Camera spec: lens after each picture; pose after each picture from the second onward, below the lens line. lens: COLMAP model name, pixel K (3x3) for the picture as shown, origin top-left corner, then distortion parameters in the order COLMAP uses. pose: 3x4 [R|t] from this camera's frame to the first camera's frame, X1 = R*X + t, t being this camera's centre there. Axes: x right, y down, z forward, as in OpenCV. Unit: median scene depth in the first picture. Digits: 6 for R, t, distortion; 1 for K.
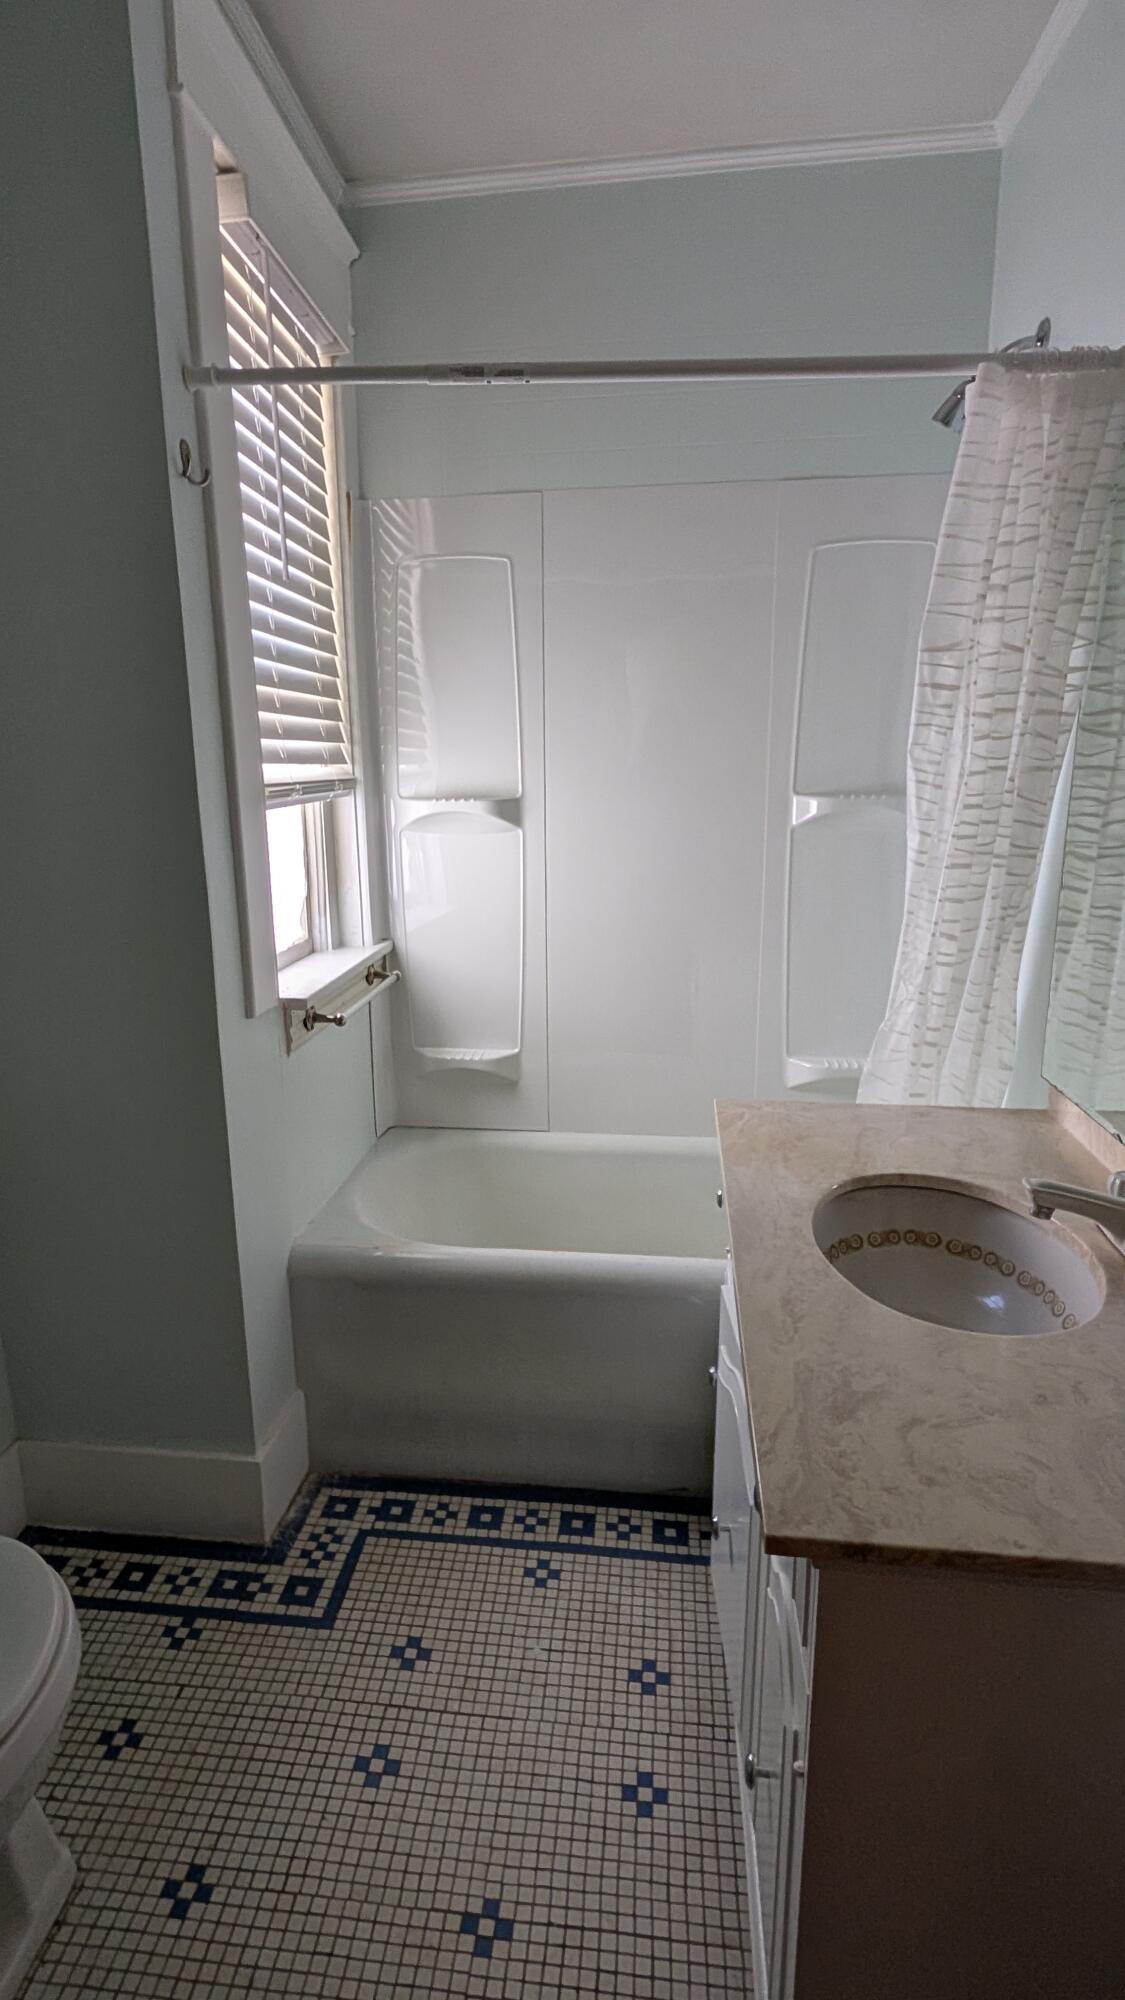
lens RADIAL K [[997.2, 0, 562.5], [0, 997.2, 1000.0], [0, 0, 1]] dist [-0.001225, -0.000479]
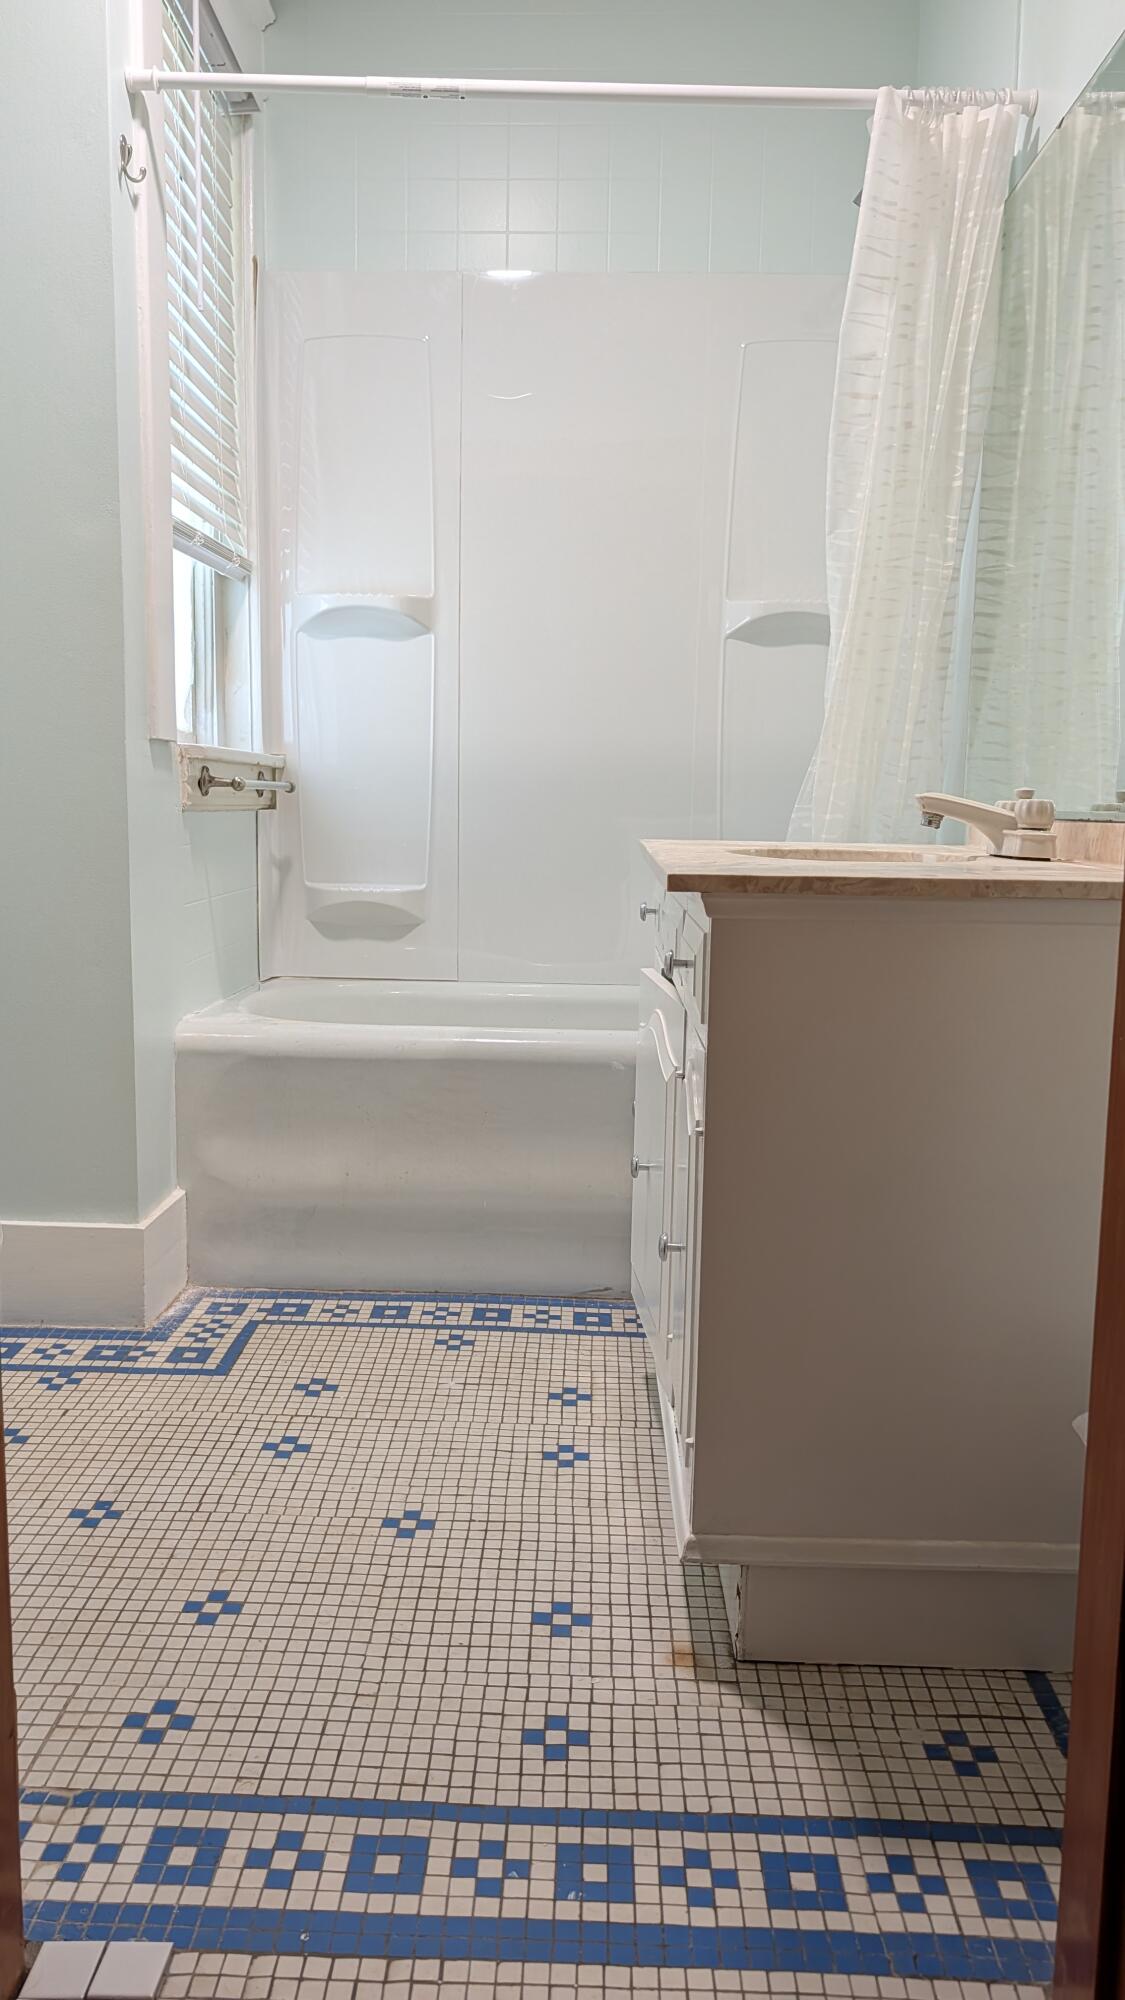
lens RADIAL K [[1404.1, 0, 562.5], [0, 1404.1, 1000.0], [0, 0, 1]] dist [0.010190, 0.001510]
pose [[0.996428, 0.018484, 0.082398, -0.033229], [-0.010981, 0.995827, -0.090600, 0.368933], [-0.083729, 0.089372, 0.992473, -0.323595]]
